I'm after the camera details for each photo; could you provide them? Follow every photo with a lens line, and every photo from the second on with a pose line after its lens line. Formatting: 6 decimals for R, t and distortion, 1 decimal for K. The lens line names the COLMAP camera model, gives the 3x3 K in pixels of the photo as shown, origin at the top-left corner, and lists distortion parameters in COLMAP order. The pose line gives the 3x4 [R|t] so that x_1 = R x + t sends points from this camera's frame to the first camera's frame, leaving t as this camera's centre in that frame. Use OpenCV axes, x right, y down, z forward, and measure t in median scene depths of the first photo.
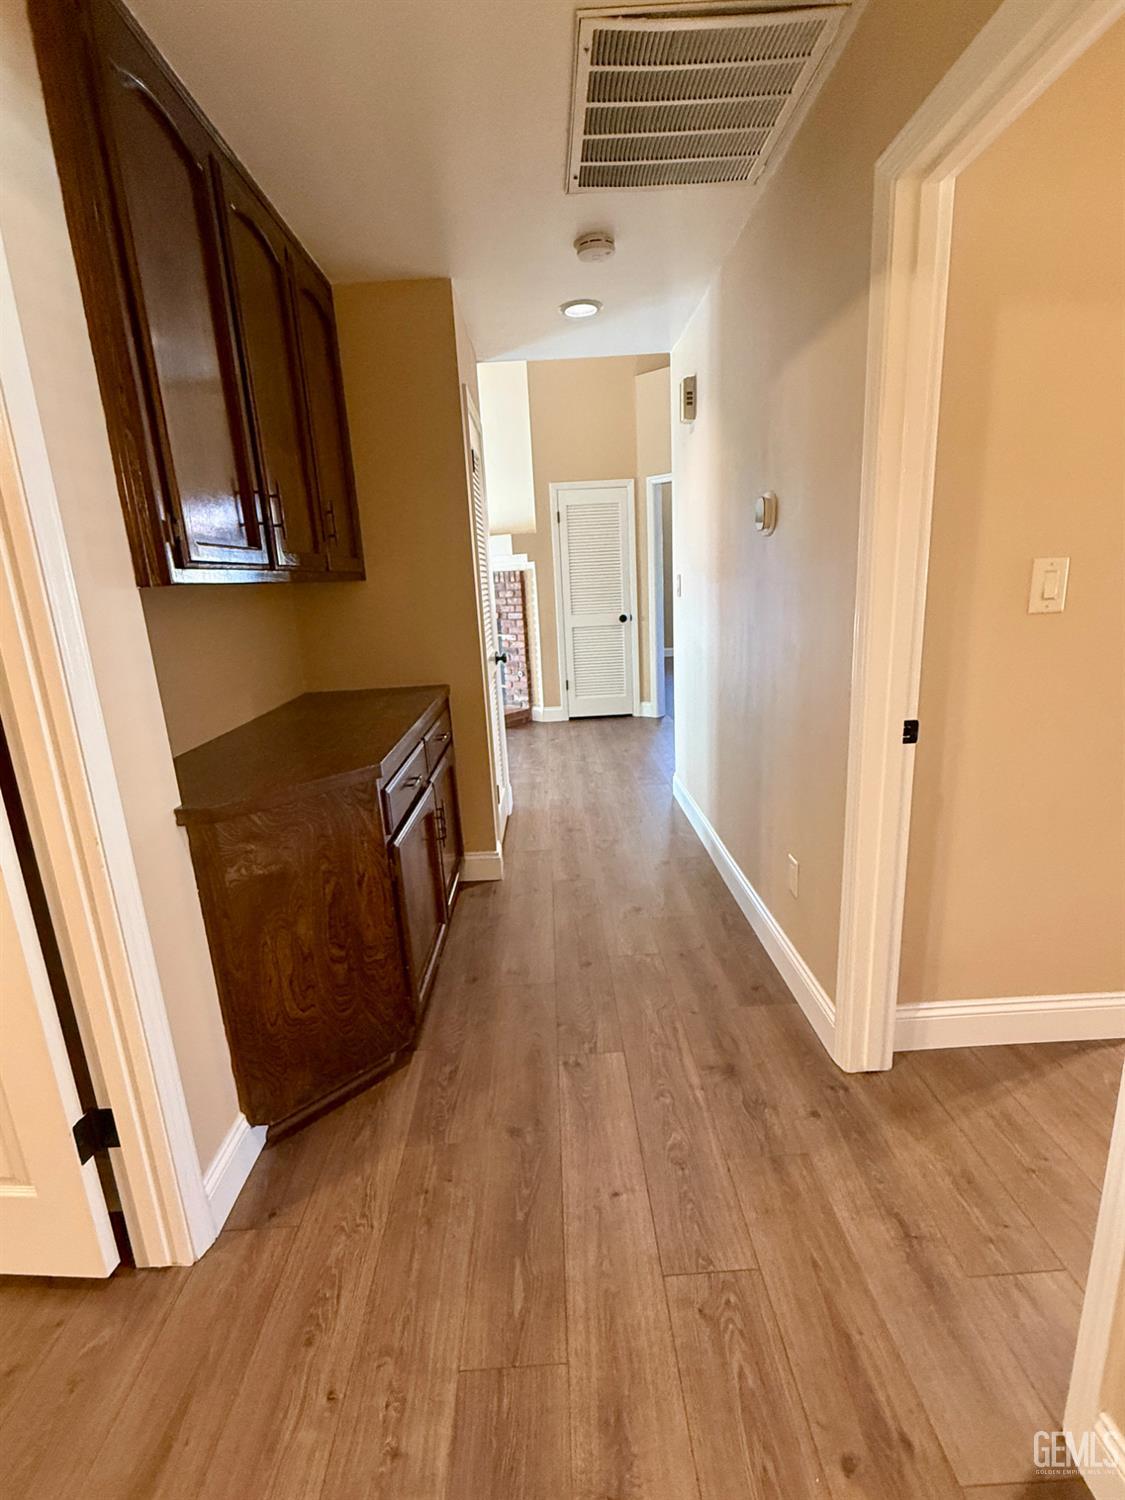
lens RADIAL K [[691.2, 0, 563.1], [0, 691.2, 751.8], [0, 0, 1]] dist [0.002842, 0.000289]
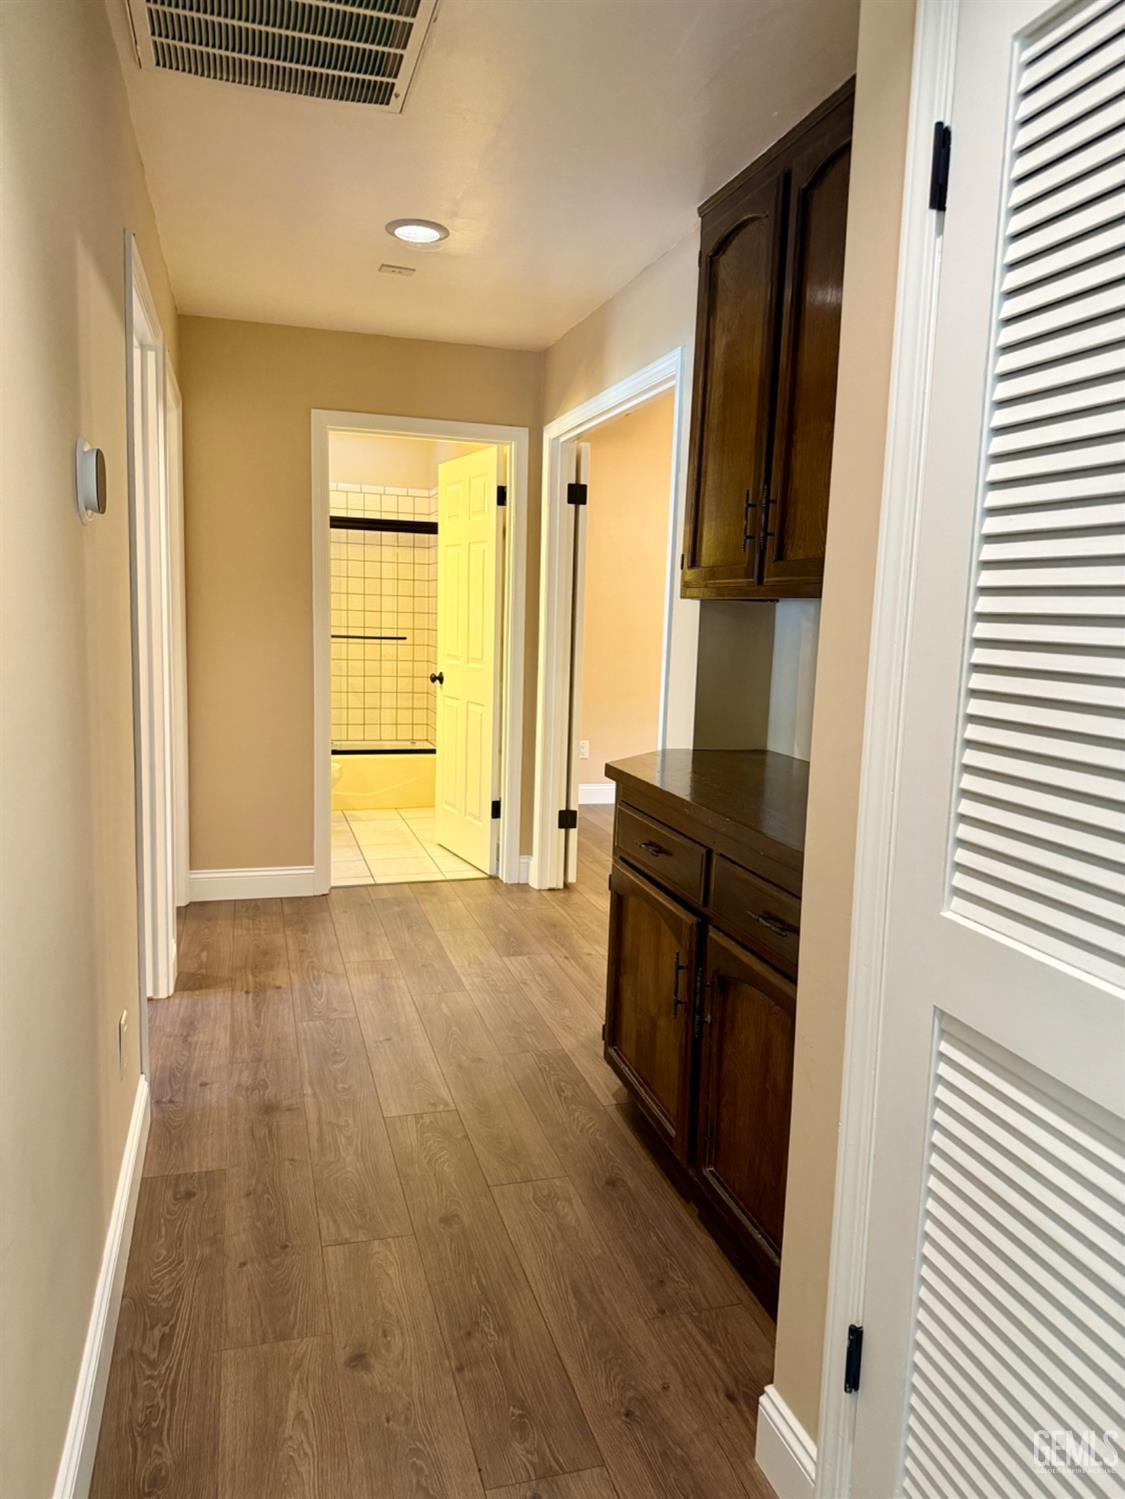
lens RADIAL K [[1061.5, 0, 565.5], [0, 1061.5, 746.8], [0, 0, 1]] dist [-0.007926, -0.002809]
pose [[-0.965624, 0.046349, -0.255779, 0.216043], [-0.056978, 0.922308, 0.382231, -0.620755], [0.253623, 0.383665, -0.887962, 2.390370]]
